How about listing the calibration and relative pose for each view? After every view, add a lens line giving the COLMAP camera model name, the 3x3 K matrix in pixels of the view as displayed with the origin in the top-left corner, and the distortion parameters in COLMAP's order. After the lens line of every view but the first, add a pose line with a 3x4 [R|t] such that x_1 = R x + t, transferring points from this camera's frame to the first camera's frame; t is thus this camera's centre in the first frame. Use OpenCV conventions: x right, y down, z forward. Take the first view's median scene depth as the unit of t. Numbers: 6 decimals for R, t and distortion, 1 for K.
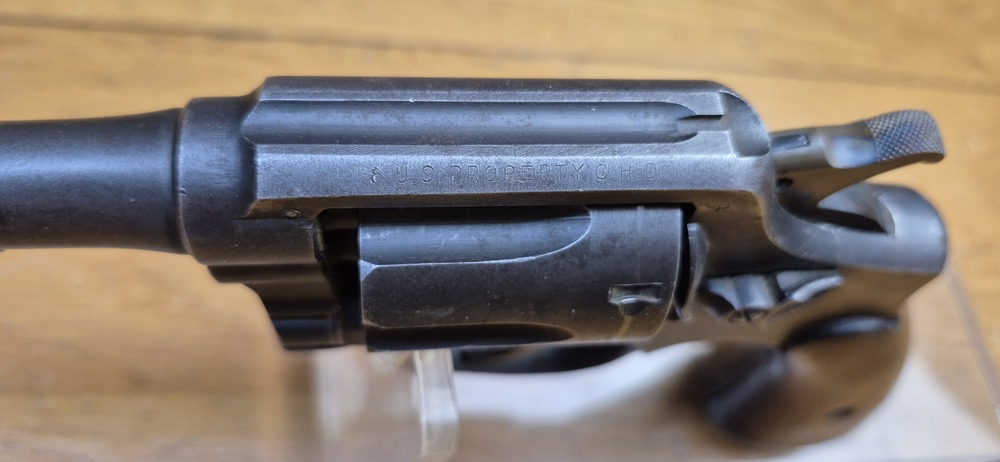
lens RADIAL K [[687.4, 0, 486.4], [0, 687.4, 232.0], [0, 0, 1]] dist [0.023353, -0.082292]
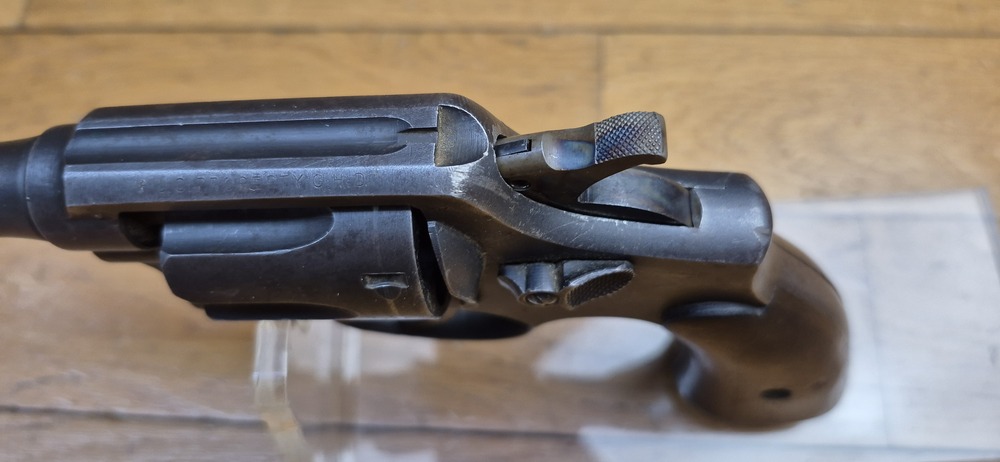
lens RADIAL K [[687.4, 0, 546.0], [0, 687.4, 232.4], [0, 0, 1]] dist [0.023353, -0.082292]
pose [[0.972897, 0.011181, -0.230969, 0.778043], [0.005337, 0.997479, 0.070768, -0.076237], [0.231177, -0.070083, 0.970384, -0.061007]]
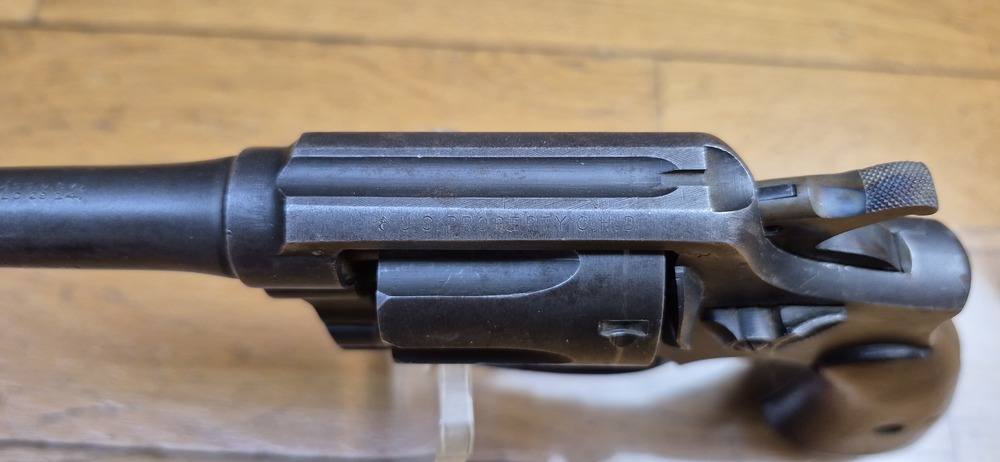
lens RADIAL K [[687.4, 0, 514.7], [0, 687.4, 221.6], [0, 0, 1]] dist [0.023353, -0.082292]
pose [[0.988533, 0.028556, -0.148284, 0.210482], [-0.022602, 0.998875, 0.041681, -0.126606], [0.149307, -0.037852, 0.988066, -0.107786]]
